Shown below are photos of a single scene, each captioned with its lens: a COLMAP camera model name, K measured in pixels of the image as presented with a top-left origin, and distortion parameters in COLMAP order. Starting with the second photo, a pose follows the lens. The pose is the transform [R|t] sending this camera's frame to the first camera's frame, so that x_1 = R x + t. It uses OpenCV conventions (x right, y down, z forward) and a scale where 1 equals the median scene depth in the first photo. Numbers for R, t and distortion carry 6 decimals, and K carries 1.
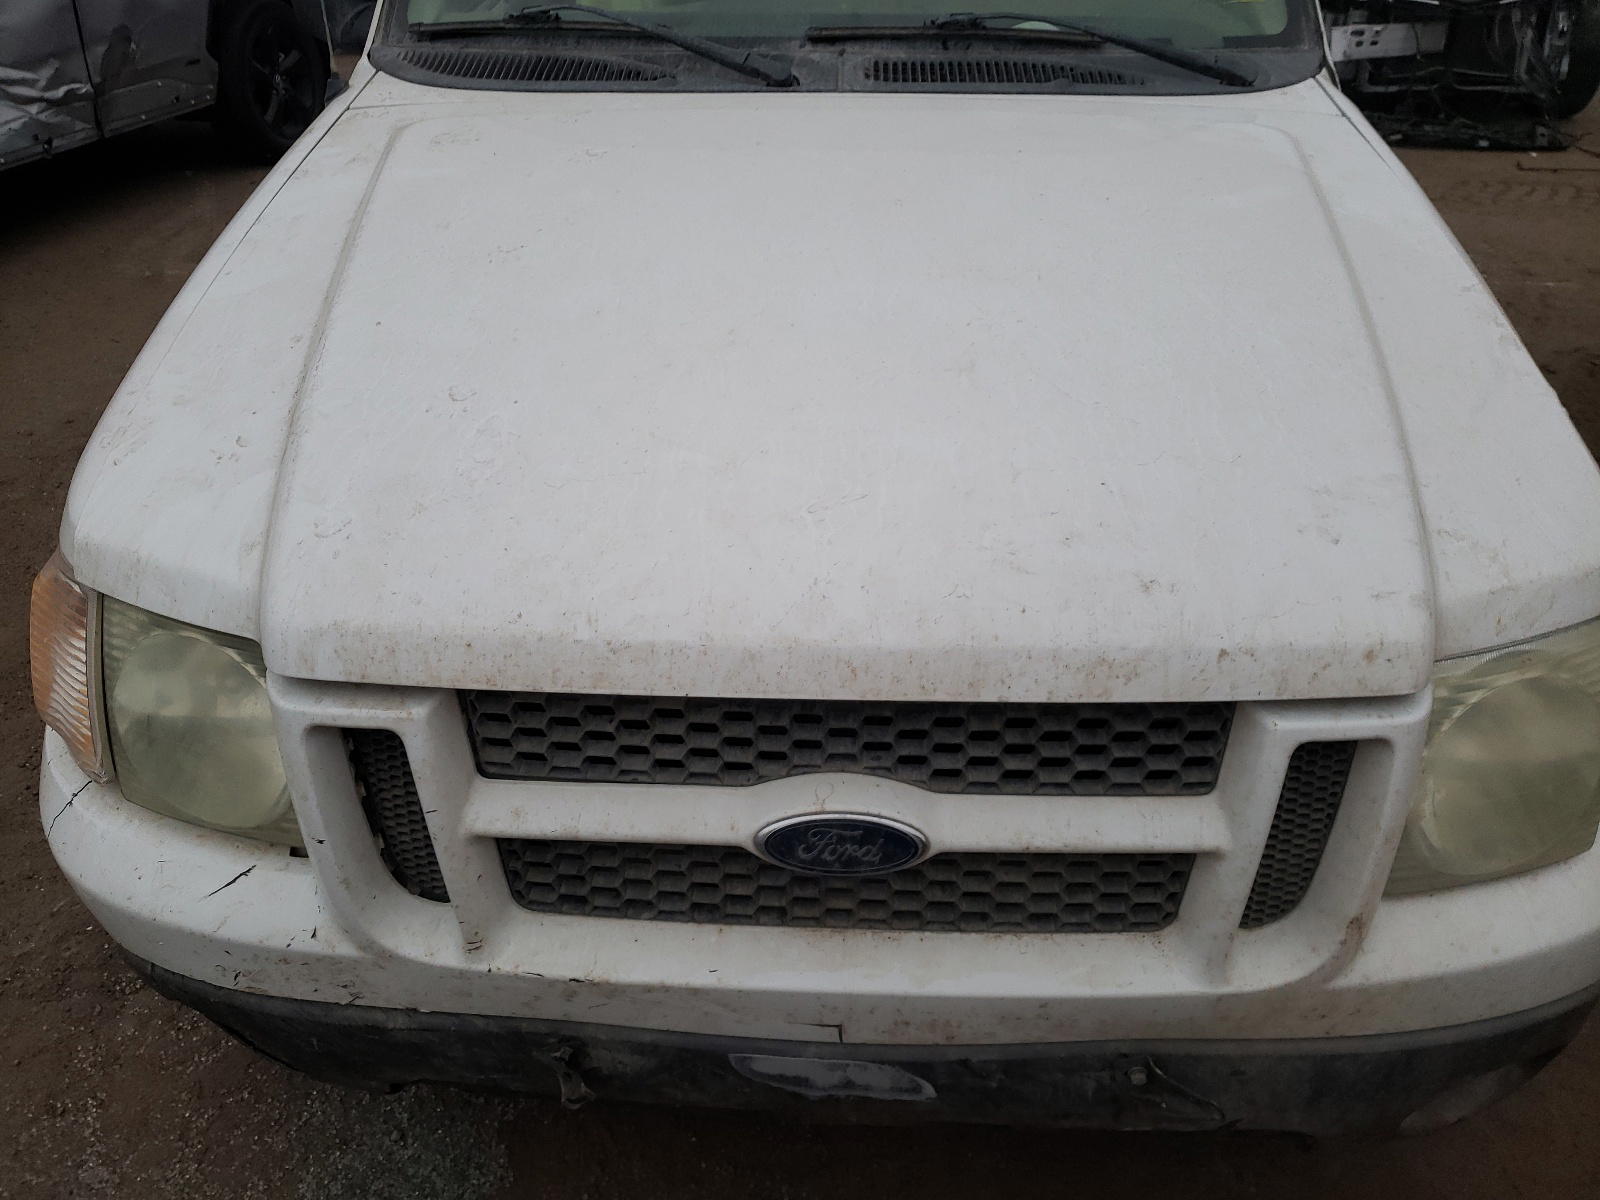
lens RADIAL K [[1244.4, 0, 800.0], [0, 1244.4, 738.6], [0, 0, 1]] dist [-0.003246, -0.002631]
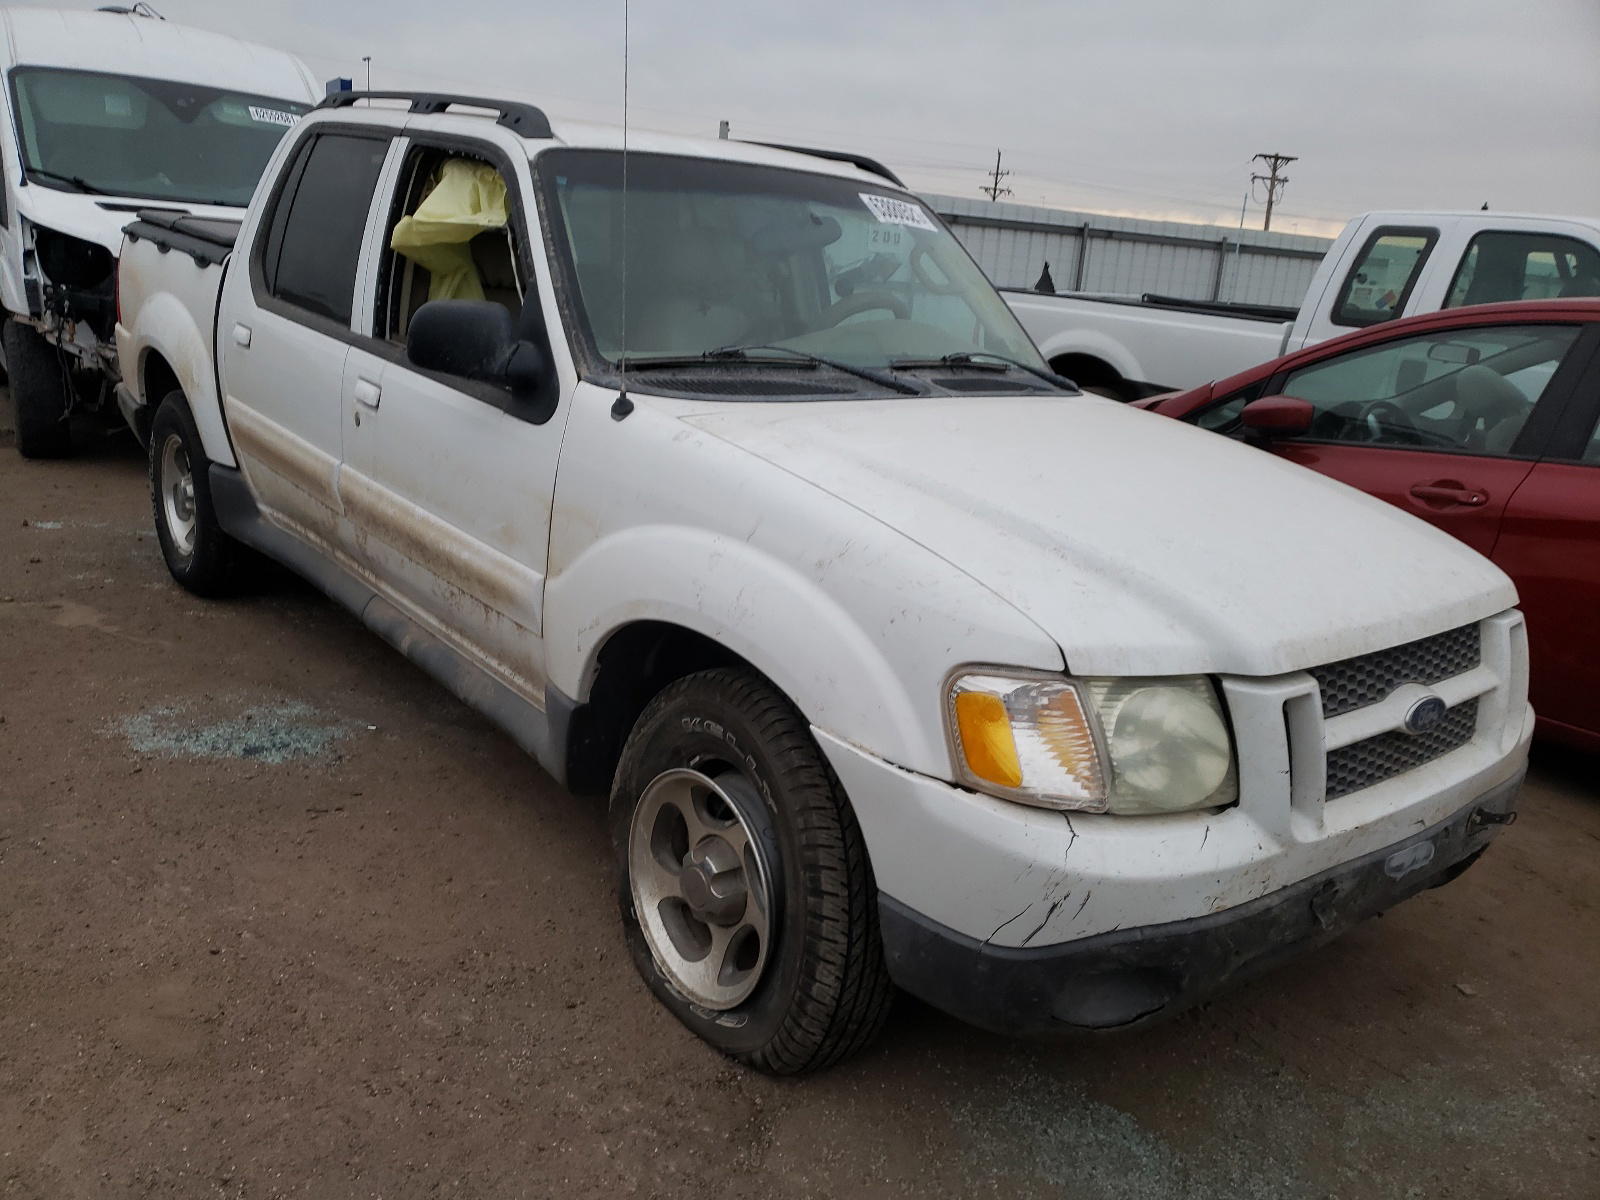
lens RADIAL K [[1219.3, 0, 840.1], [0, 1219.3, 598.7], [0, 0, 1]] dist [0.086153, -0.107005]
pose [[0.739113, -0.133447, 0.660230, -1.277771], [0.331455, 0.925350, -0.184023, -0.024152], [-0.586386, 0.354851, 0.728170, -0.000398]]
